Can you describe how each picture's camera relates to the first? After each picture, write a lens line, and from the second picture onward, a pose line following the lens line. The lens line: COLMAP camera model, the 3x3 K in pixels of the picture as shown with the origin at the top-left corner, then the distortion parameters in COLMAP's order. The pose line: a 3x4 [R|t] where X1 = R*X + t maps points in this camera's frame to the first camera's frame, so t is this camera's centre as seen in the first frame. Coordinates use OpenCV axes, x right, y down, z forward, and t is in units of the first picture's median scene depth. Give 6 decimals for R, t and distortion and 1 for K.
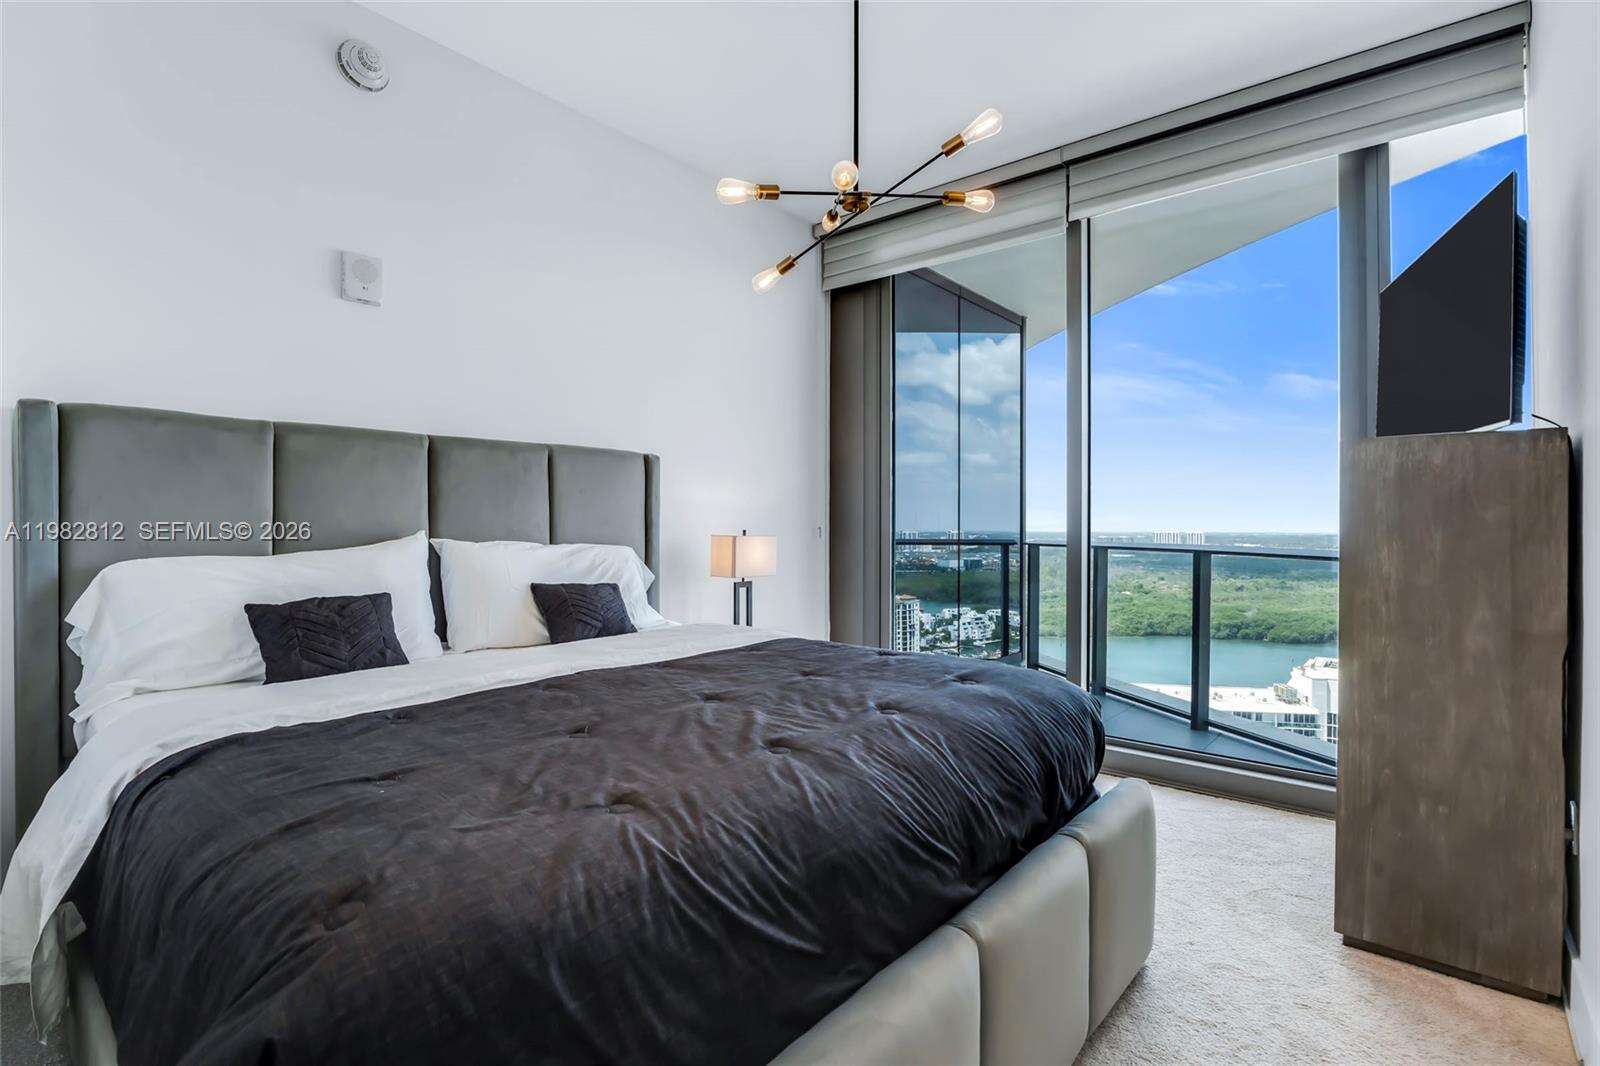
lens RADIAL K [[735.2, 0, 803.2], [0, 735.2, 512.8], [0, 0, 1]] dist [-0.017624, 0.001252]
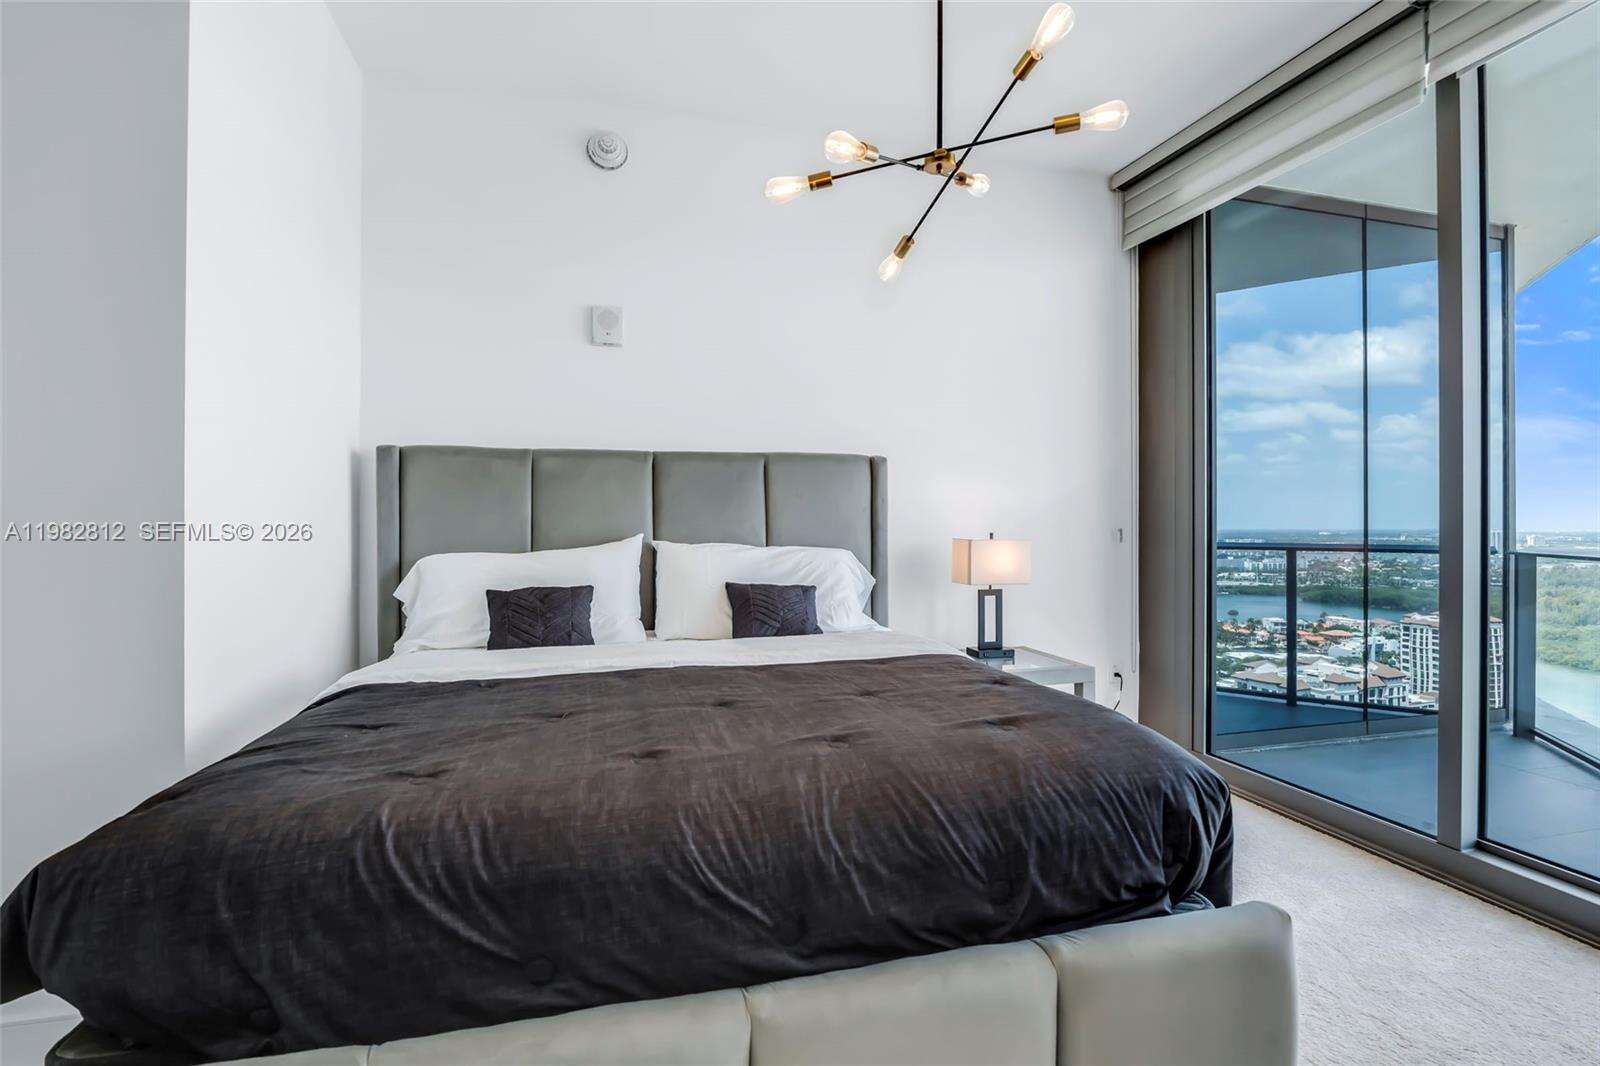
lens RADIAL K [[752.2, 0, 799.0], [0, 752.2, 513.2], [0, 0, 1]] dist [-0.000651, -0.008721]
pose [[0.832269, -0.008901, -0.554301, 0.376475], [0.011078, 0.999938, 0.000577, -0.006786], [0.554262, -0.006621, 0.832316, 0.139346]]
